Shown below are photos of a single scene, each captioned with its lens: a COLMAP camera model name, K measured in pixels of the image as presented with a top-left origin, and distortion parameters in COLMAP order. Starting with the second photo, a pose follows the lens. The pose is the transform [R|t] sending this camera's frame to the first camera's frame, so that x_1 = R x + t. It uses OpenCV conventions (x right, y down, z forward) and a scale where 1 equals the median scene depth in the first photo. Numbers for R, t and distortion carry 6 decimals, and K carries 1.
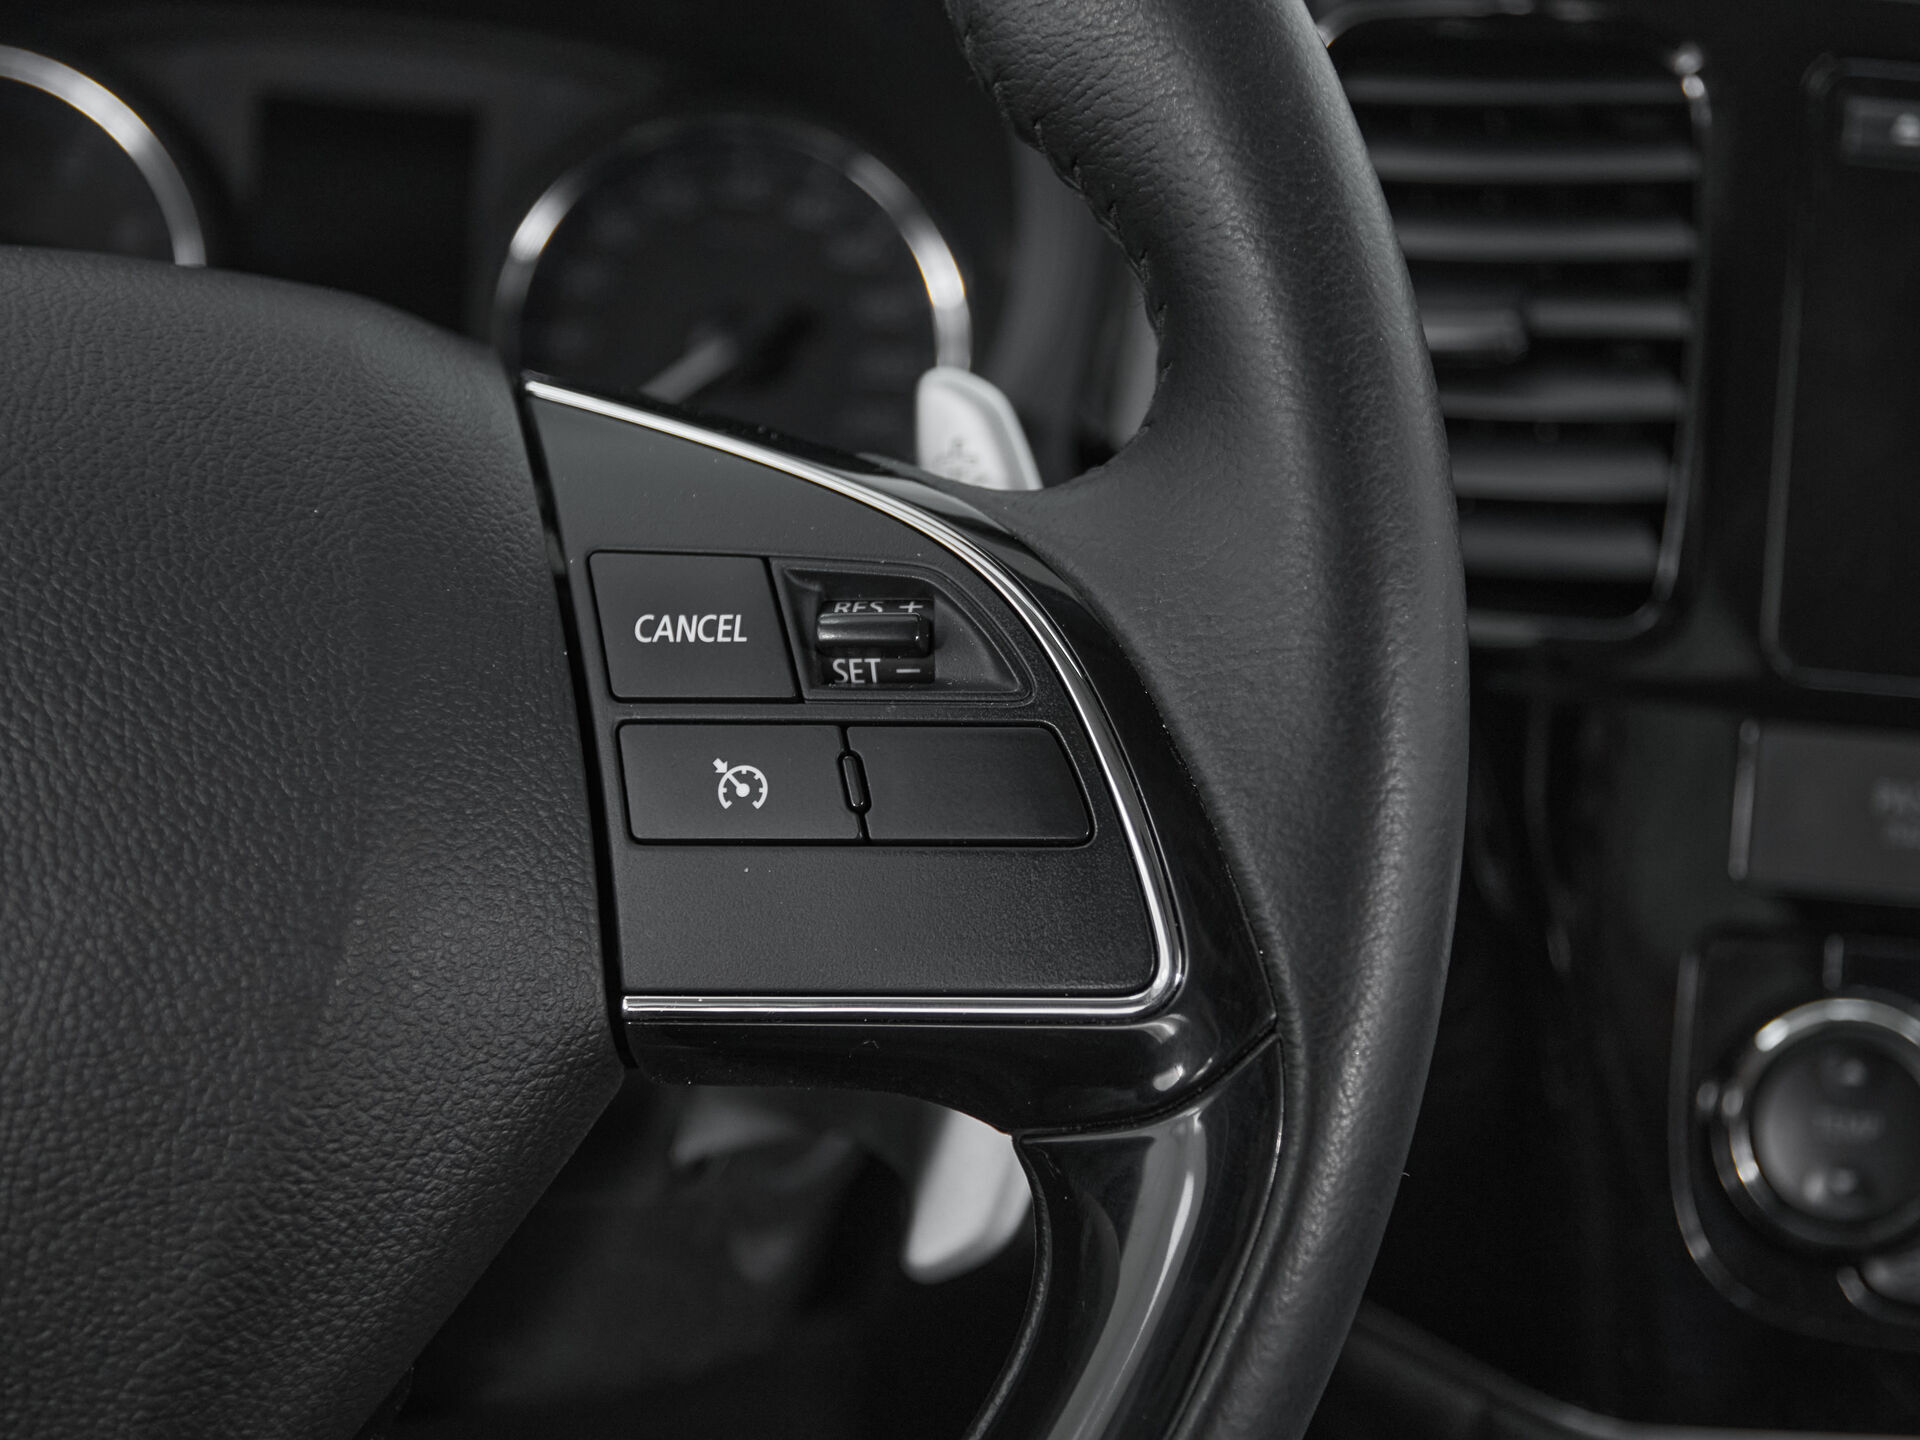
lens RADIAL K [[2112.9, 0, 960.0], [0, 2112.9, 720.0], [0, 0, 1]] dist [0.003941, 0.001624]
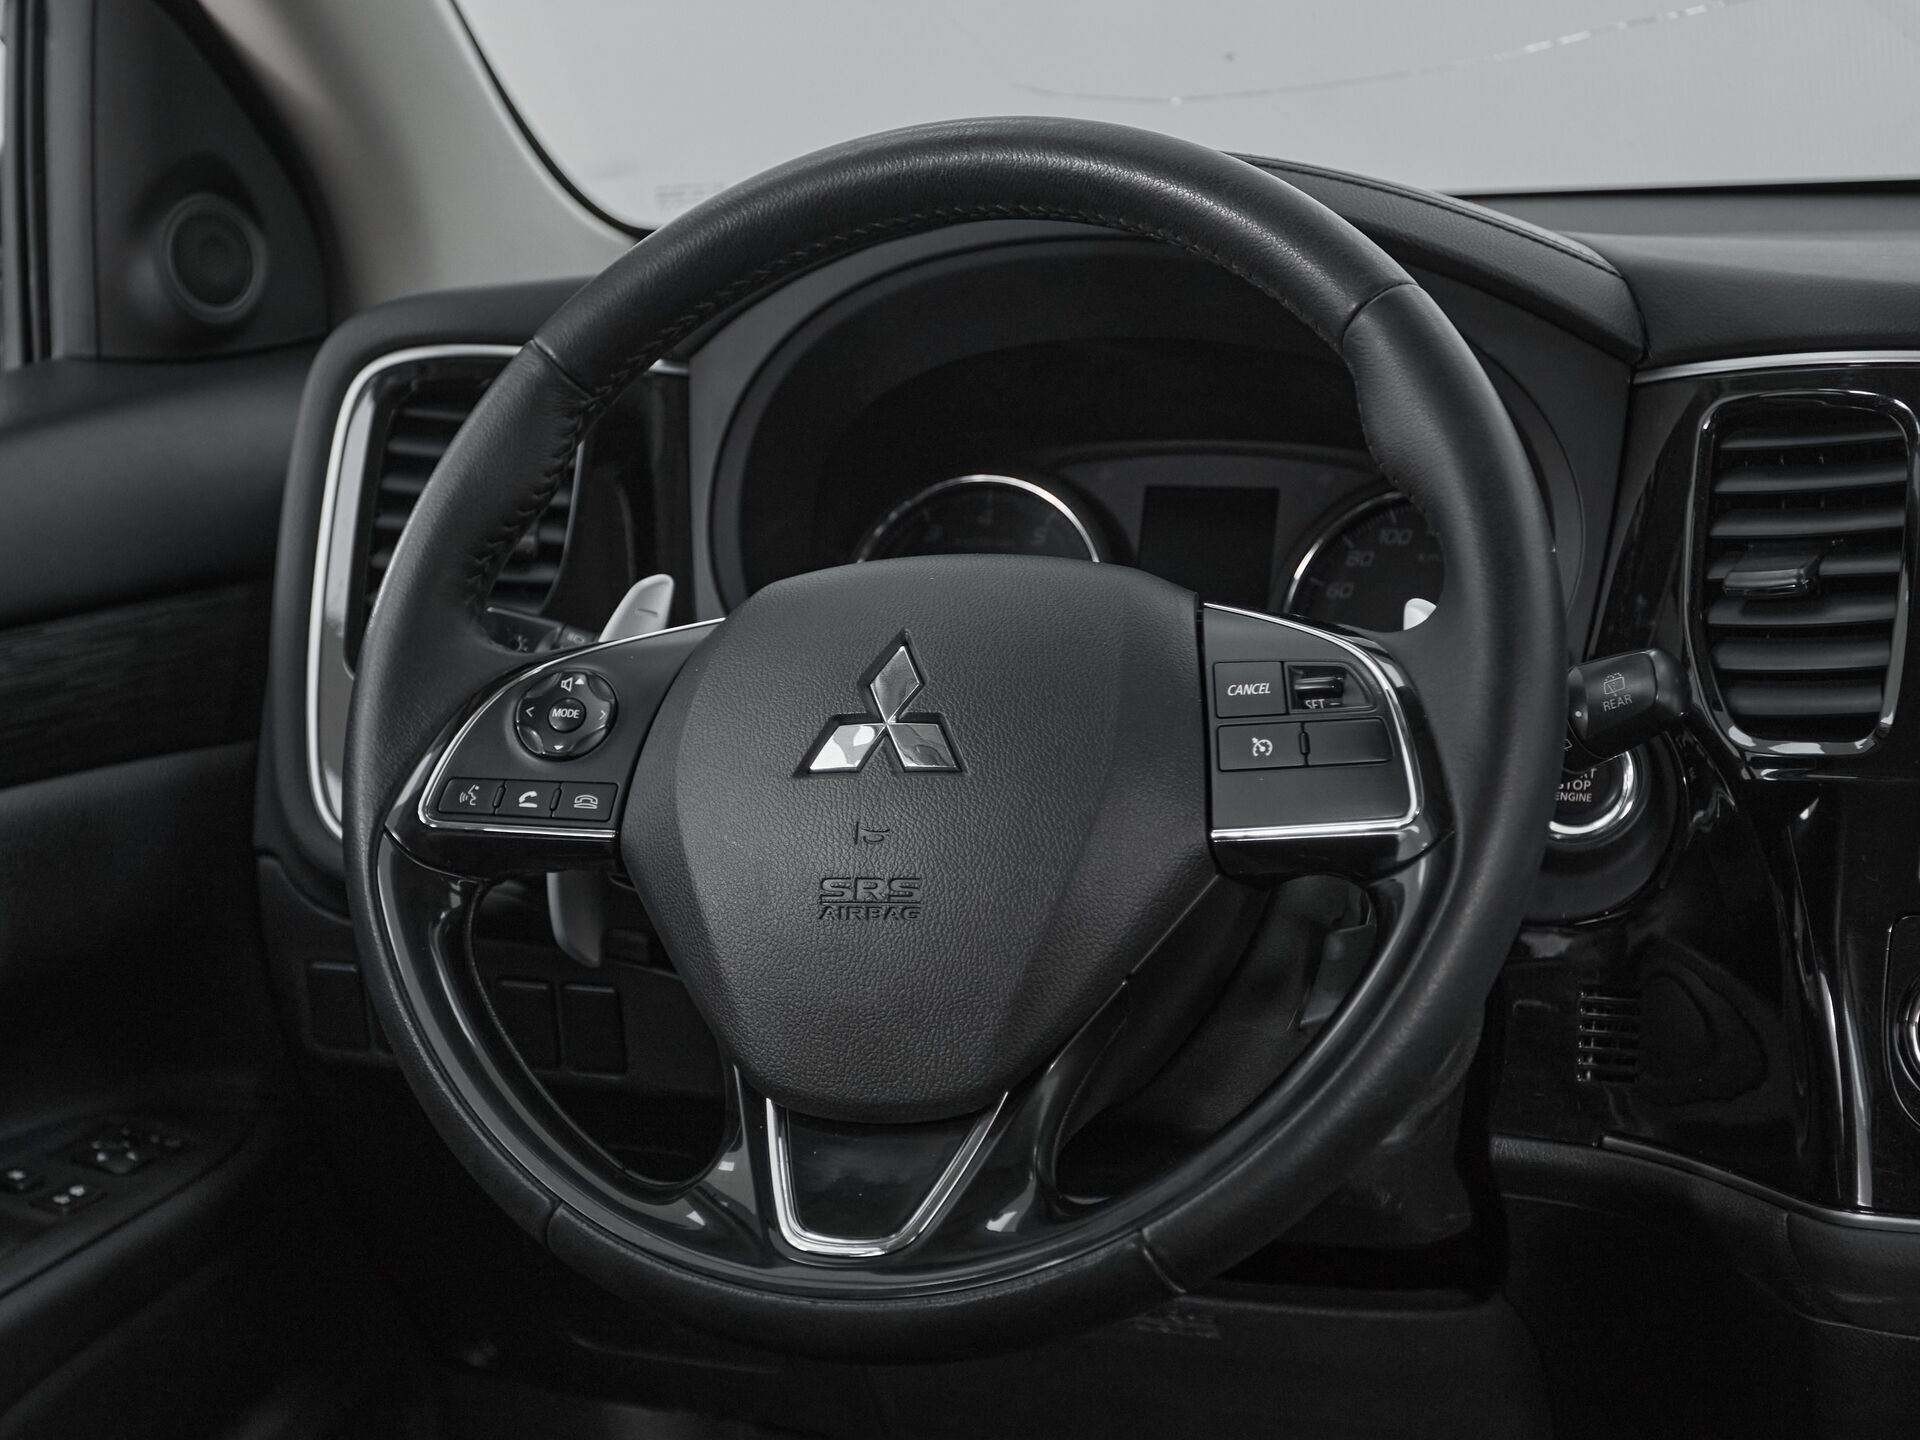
lens RADIAL K [[3353.4, 0, 889.0], [0, 3353.4, 730.0], [0, 0, 1]] dist [0.034748, 0.039435]
pose [[0.906690, -0.029771, -0.420747, 1.132036], [-0.058349, 0.979063, -0.195016, 0.788293], [0.417743, 0.201369, 0.885969, -2.613962]]
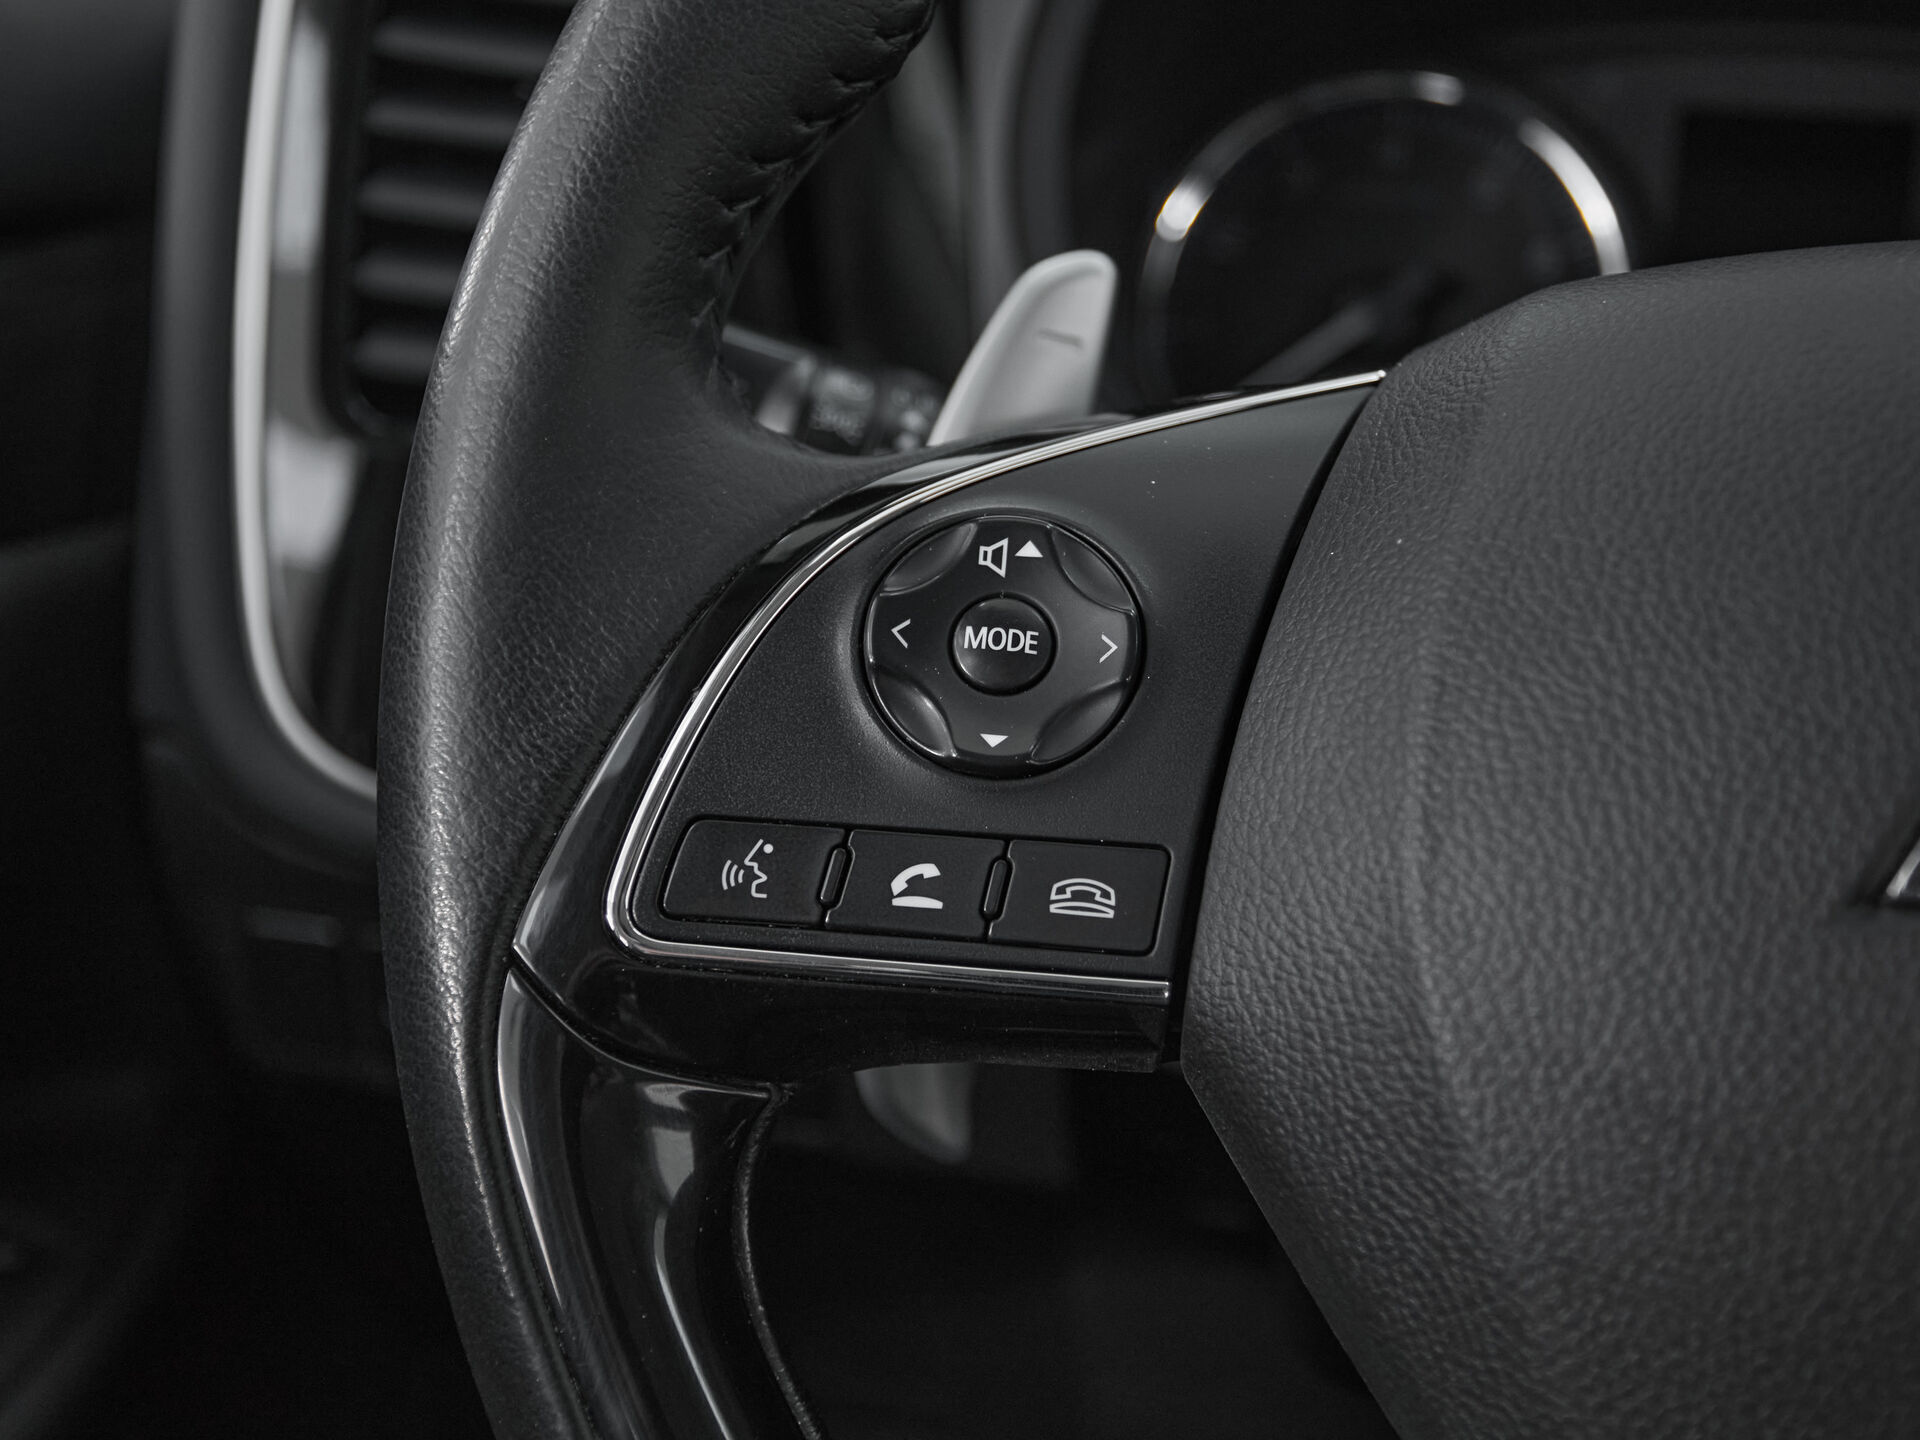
lens RADIAL K [[2209.0, 0, 960.0], [0, 2209.0, 720.0], [0, 0, 1]] dist [-0.006318, -0.008026]
pose [[0.964659, 0.038277, -0.260706, -0.764700], [-0.046861, 0.998542, -0.026786, 0.032169], [0.259301, 0.038056, 0.965047, -0.040558]]
